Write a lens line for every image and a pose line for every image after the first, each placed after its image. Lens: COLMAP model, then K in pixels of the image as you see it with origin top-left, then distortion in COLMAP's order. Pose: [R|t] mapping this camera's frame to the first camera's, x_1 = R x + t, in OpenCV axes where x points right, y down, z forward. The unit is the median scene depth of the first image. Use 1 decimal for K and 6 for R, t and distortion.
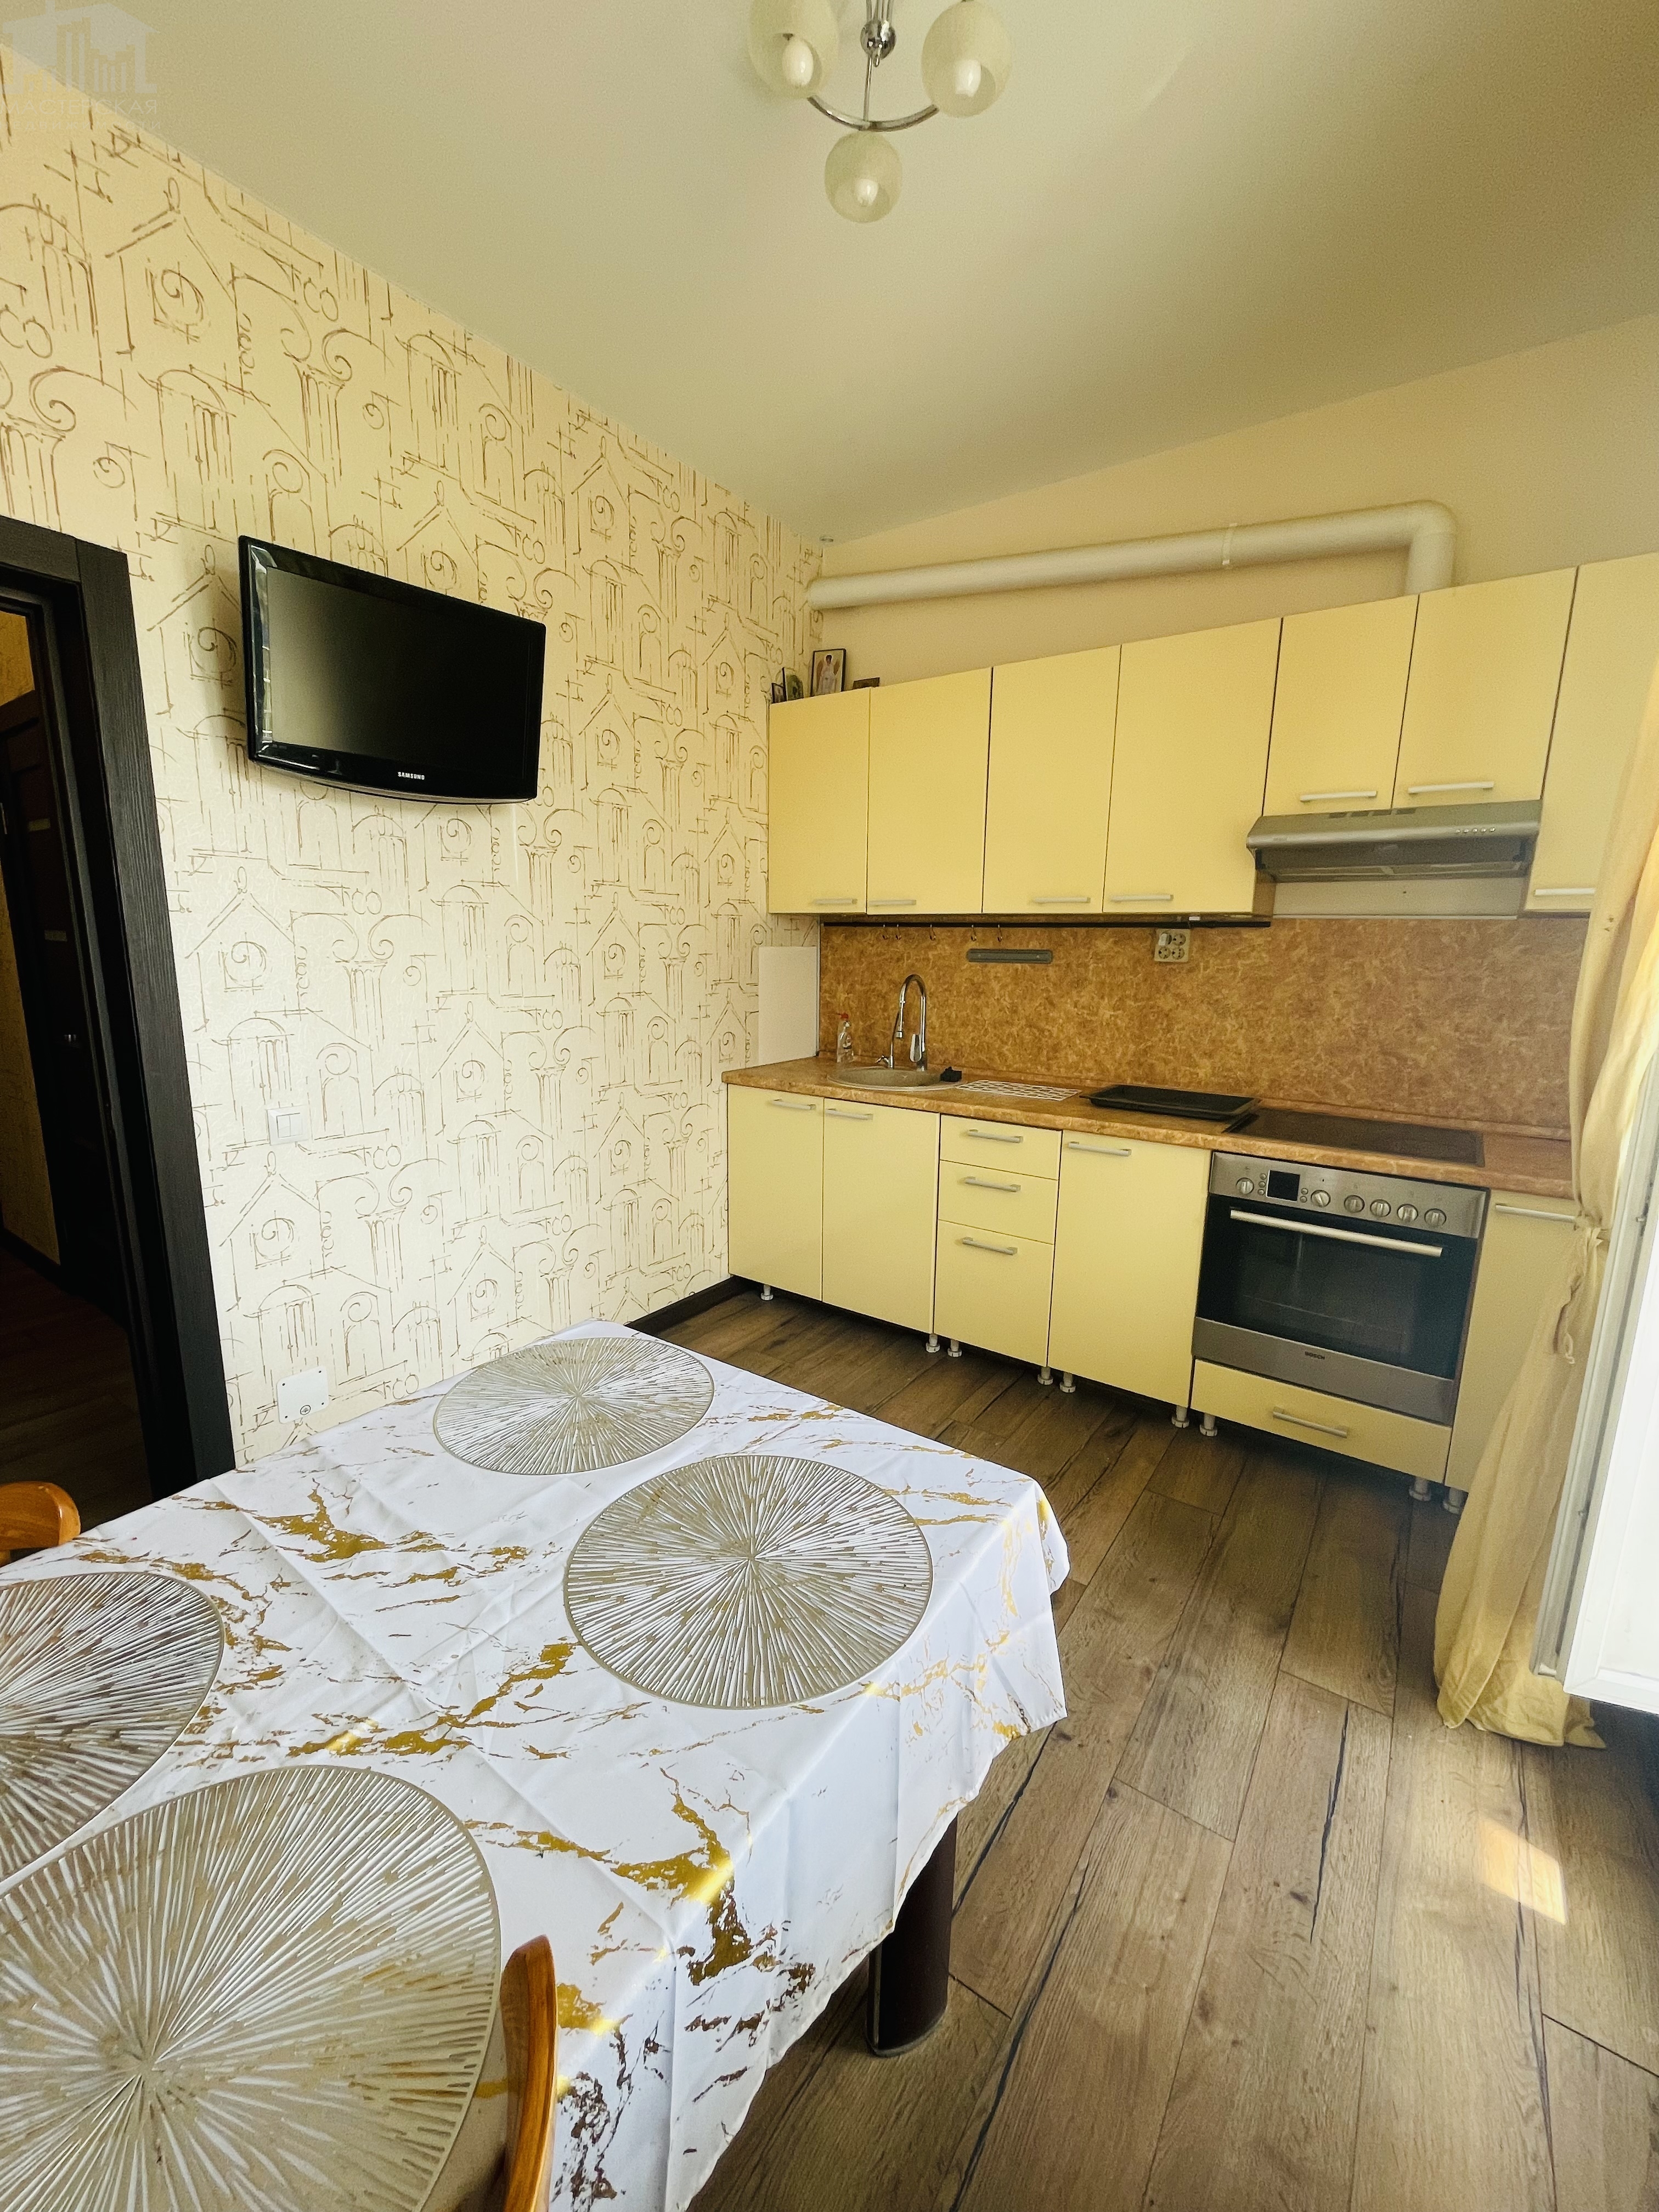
lens RADIAL K [[913.6, 0, 829.5], [0, 913.6, 1106.0], [0, 0, 1]] dist [-0.002668, 0.000040]
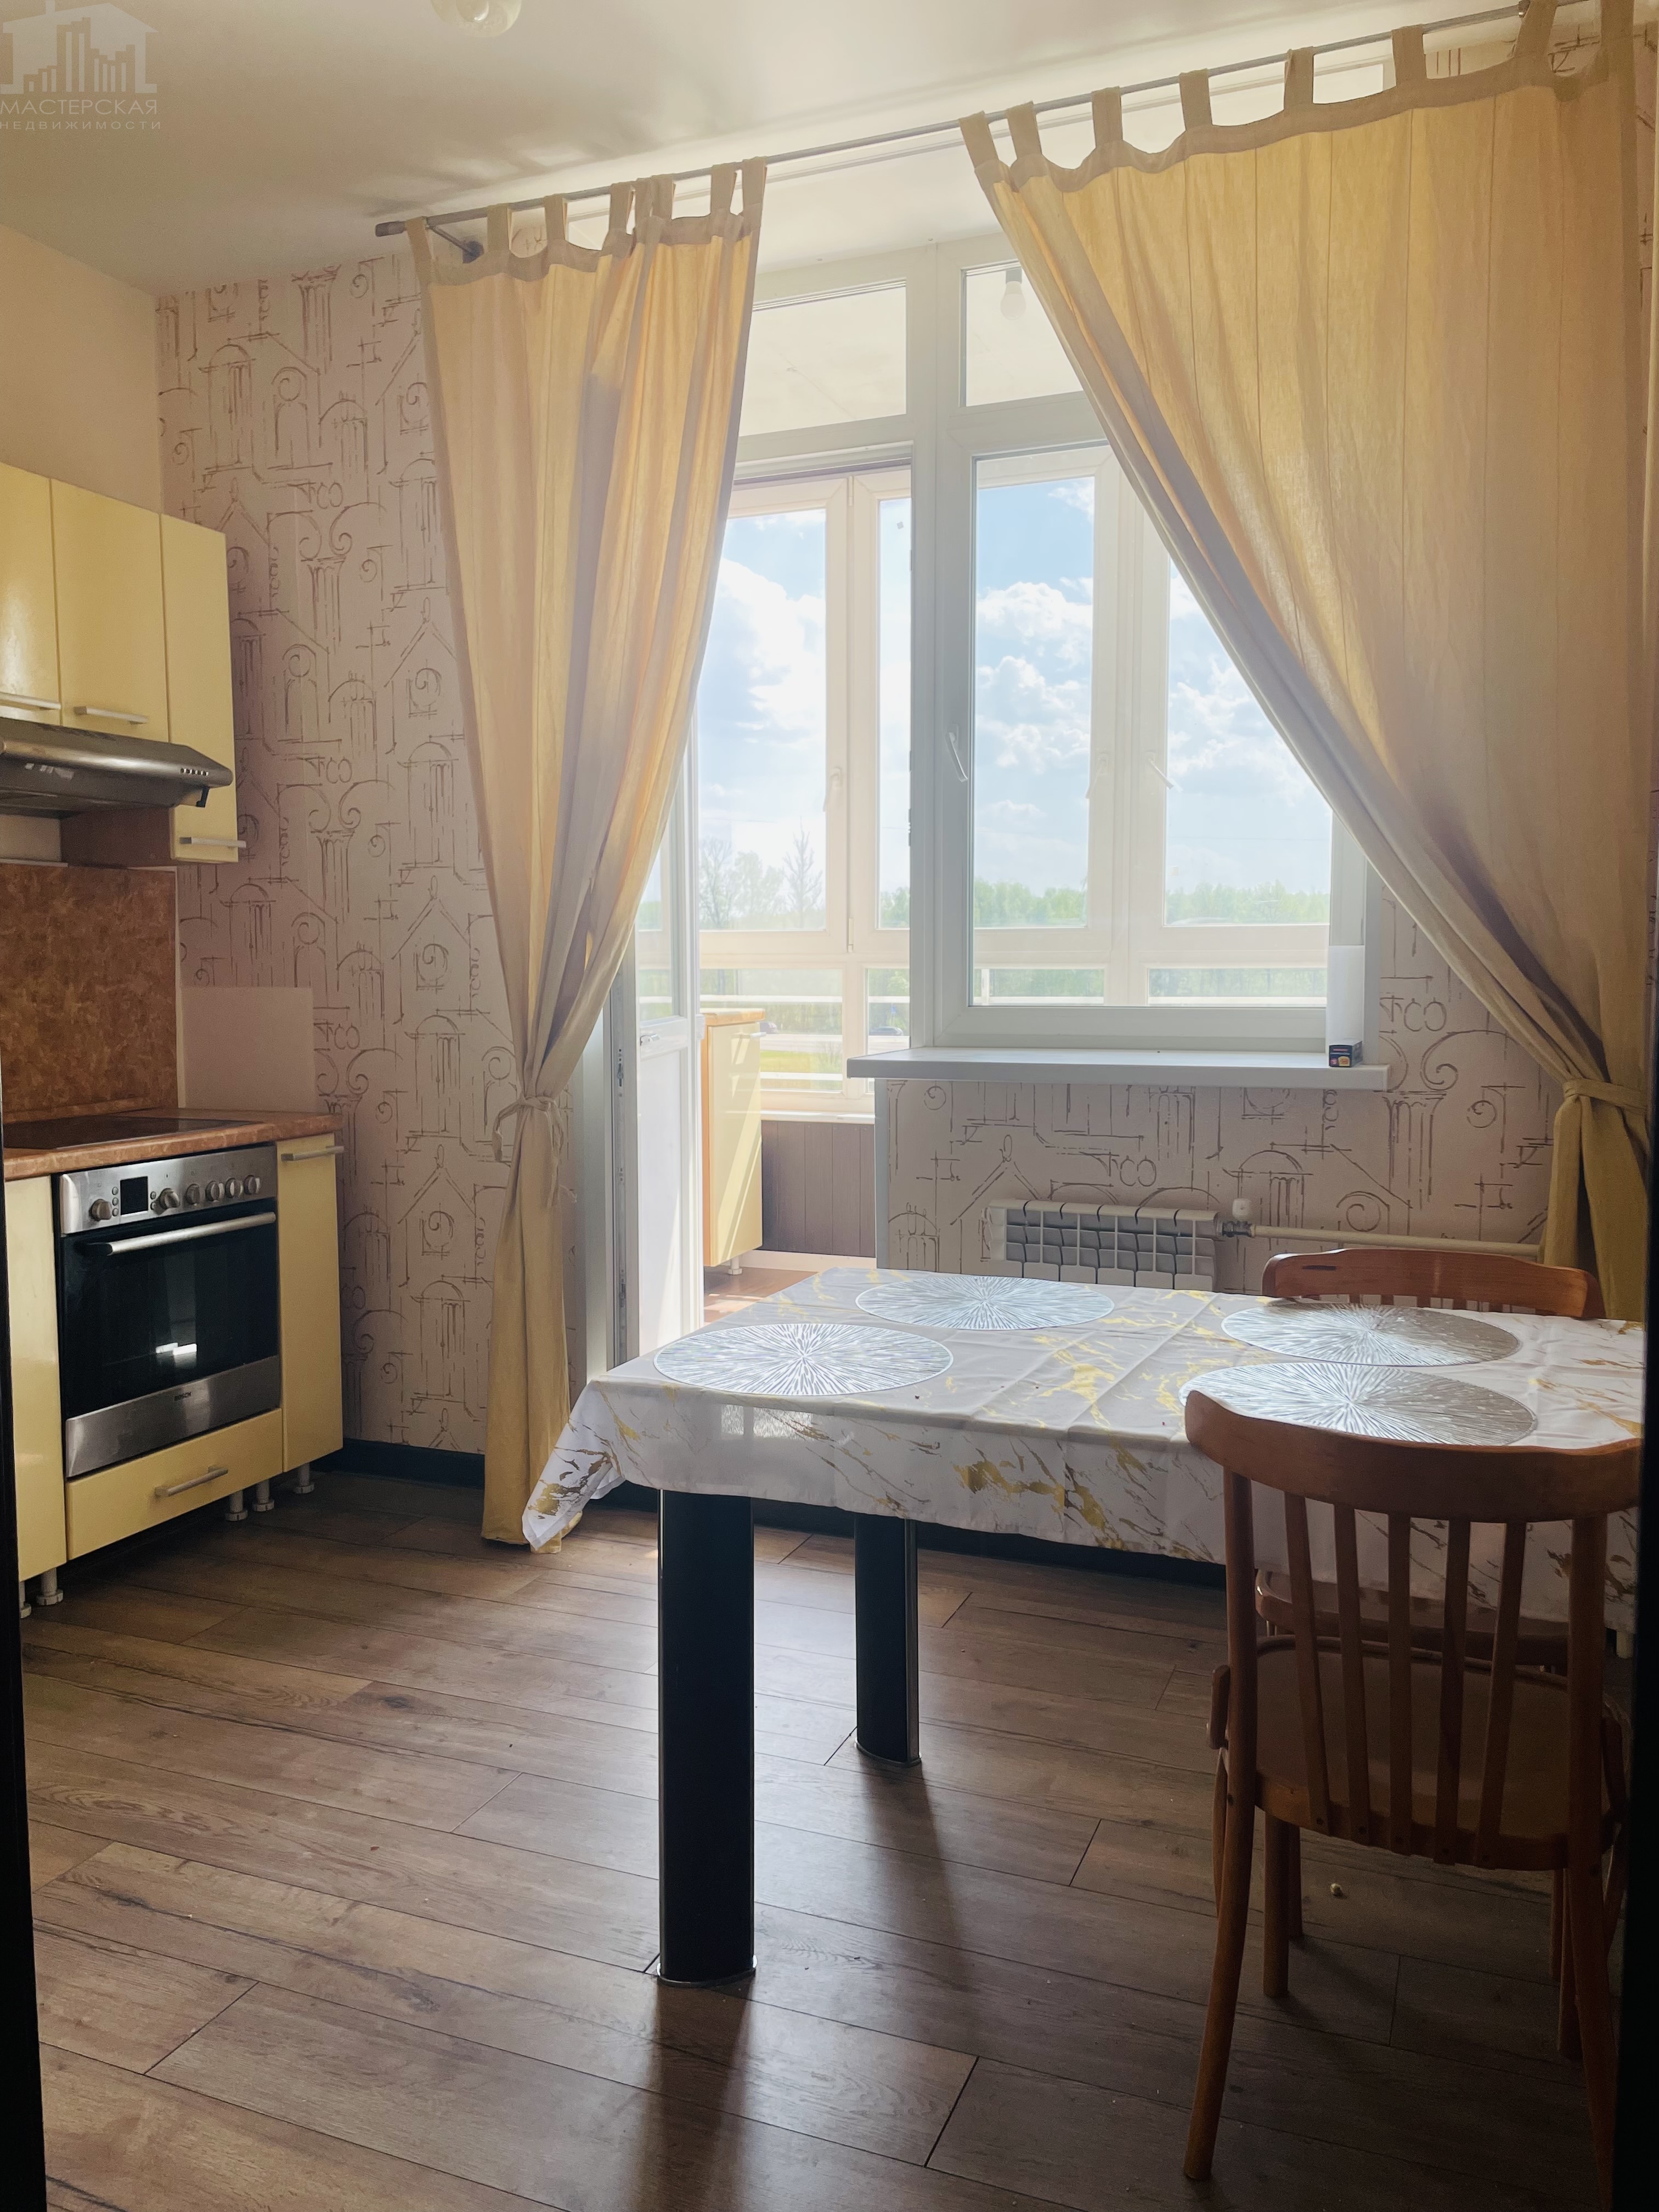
lens RADIAL K [[1658.9, 0, 829.5], [0, 1658.9, 1106.0], [0, 0, 1]] dist [0.016991, -0.001169]
pose [[-0.227762, -0.099762, 0.968593, -0.823377], [0.177103, 0.973901, 0.141954, -0.068868], [-0.957475, 0.203873, -0.204150, 0.579886]]
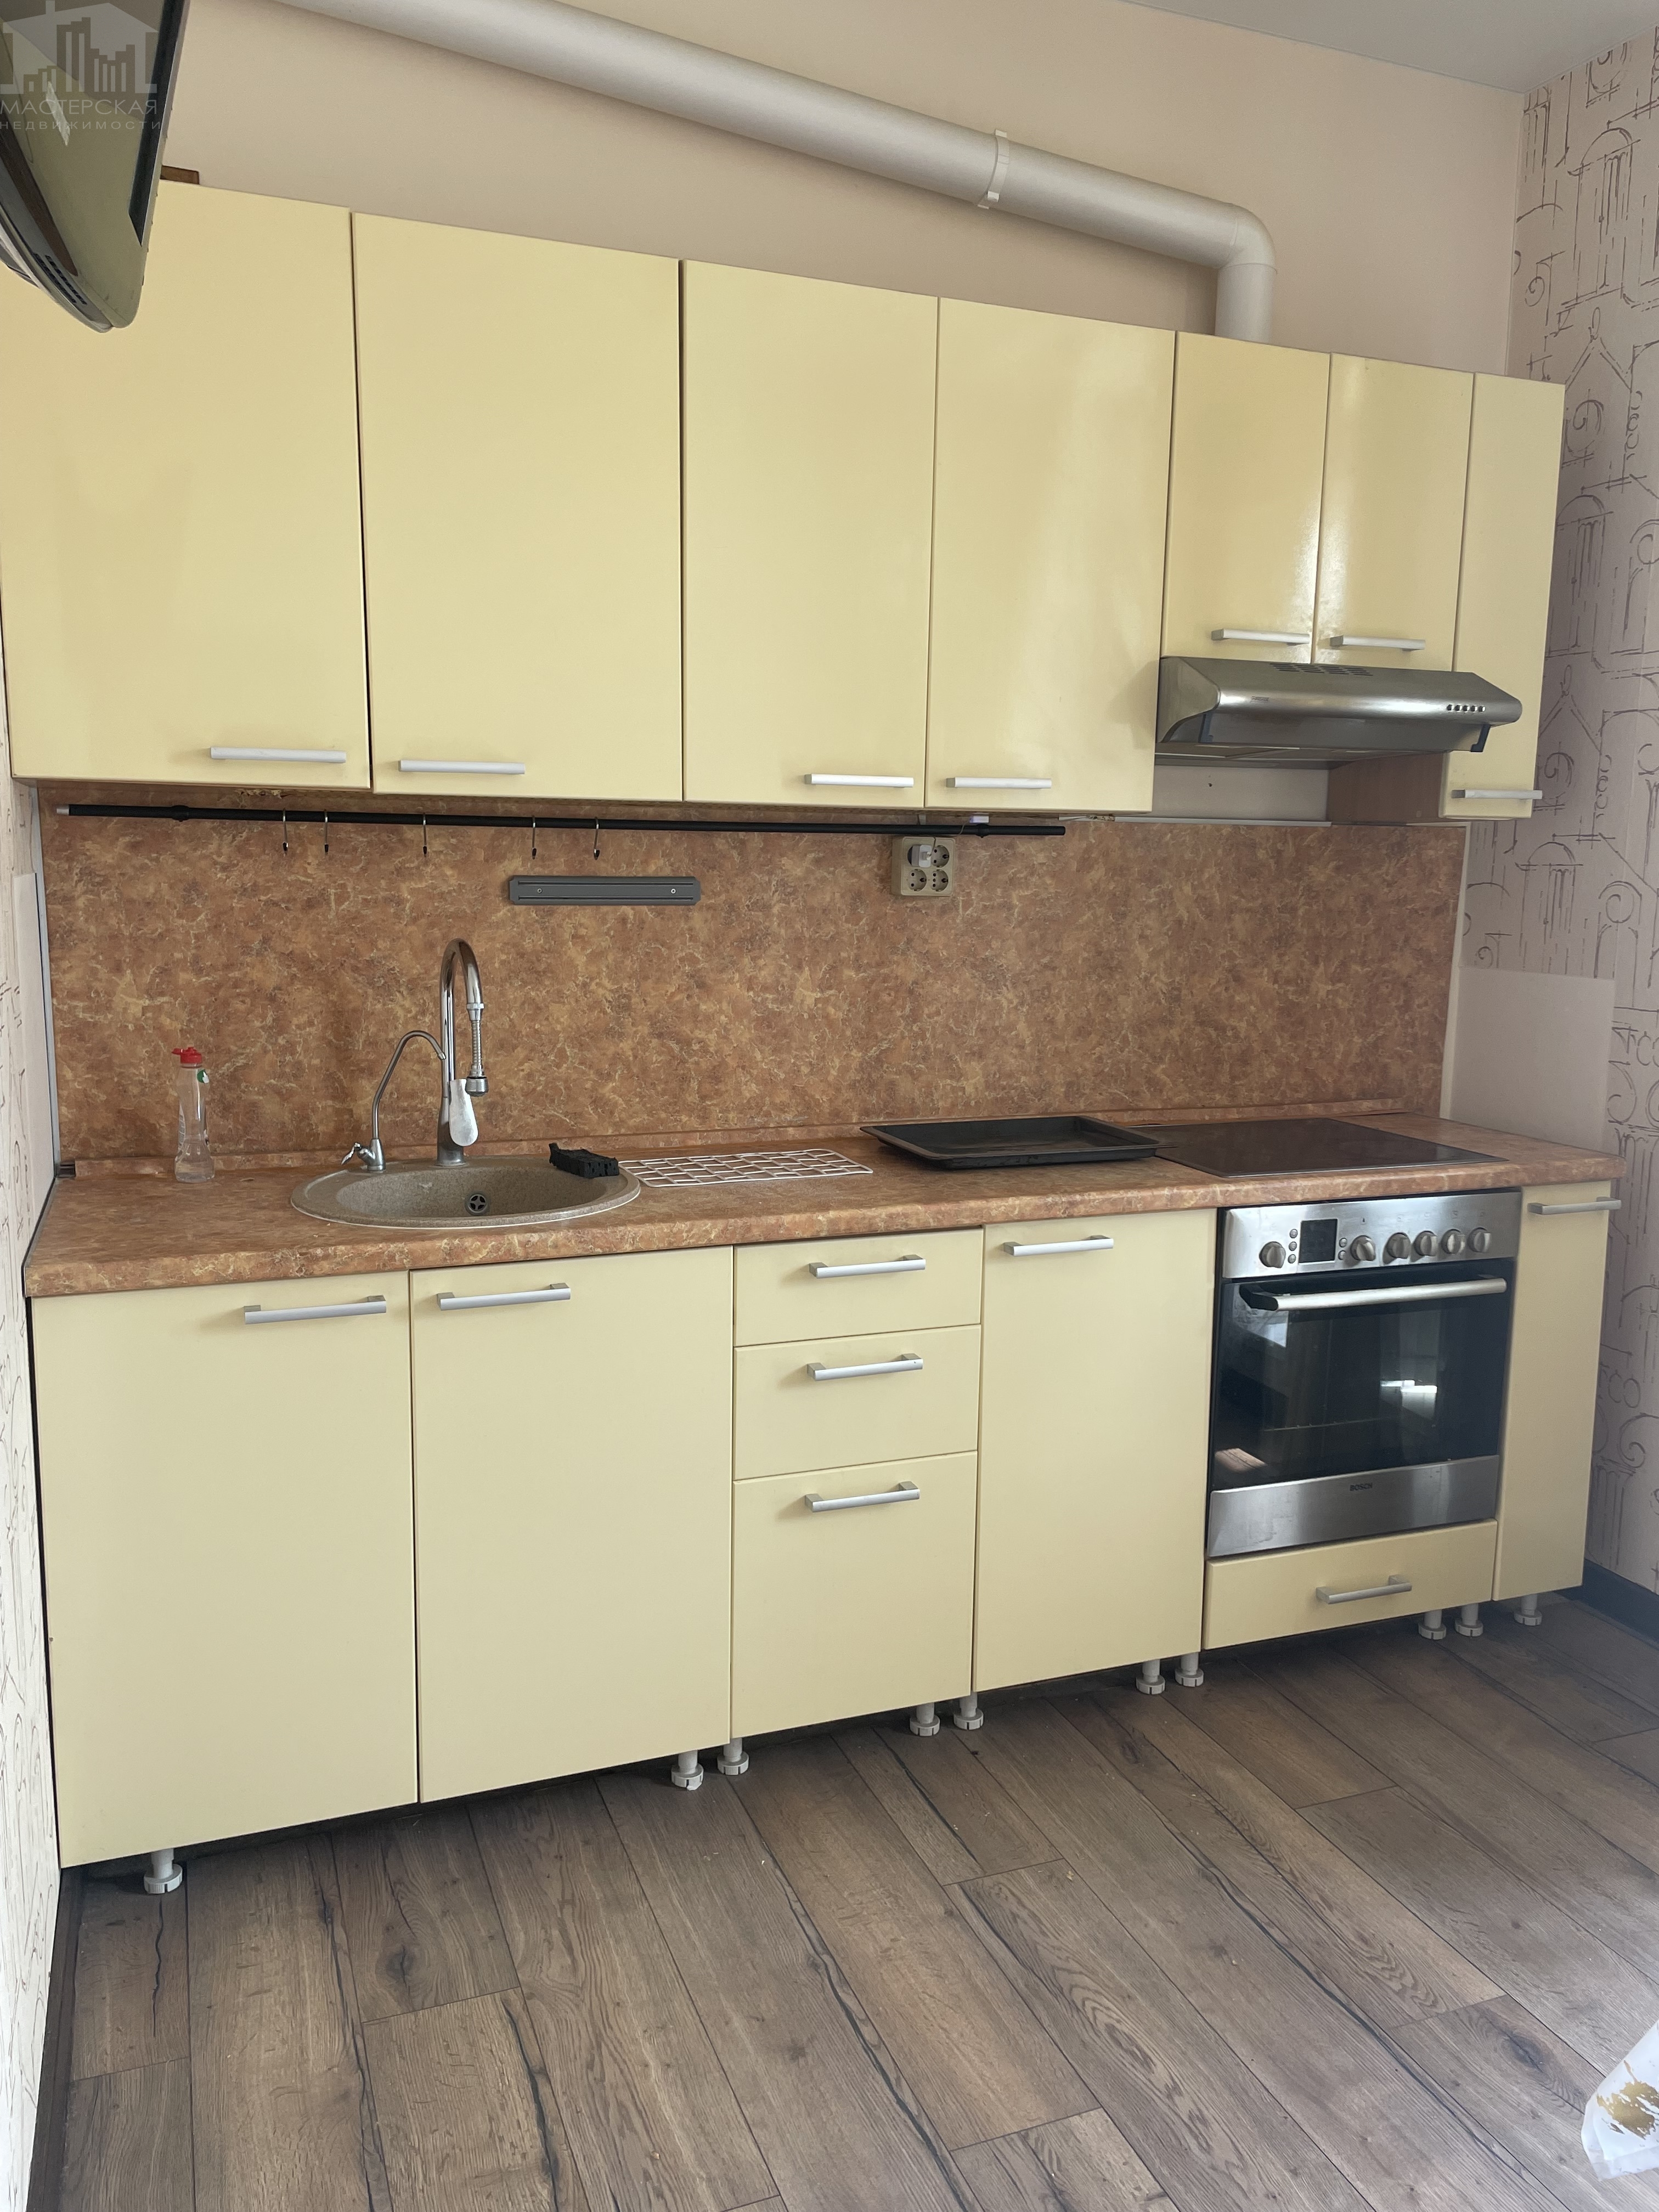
lens RADIAL K [[1678.0, 0, 859.1], [0, 1678.0, 1103.8], [0, 0, 1]] dist [0.090295, -0.106497]
pose [[0.540868, -0.128878, 0.831175, -0.532371], [0.146752, 0.987494, 0.057621, -0.100933], [-0.828206, 0.090811, 0.553017, 0.495658]]
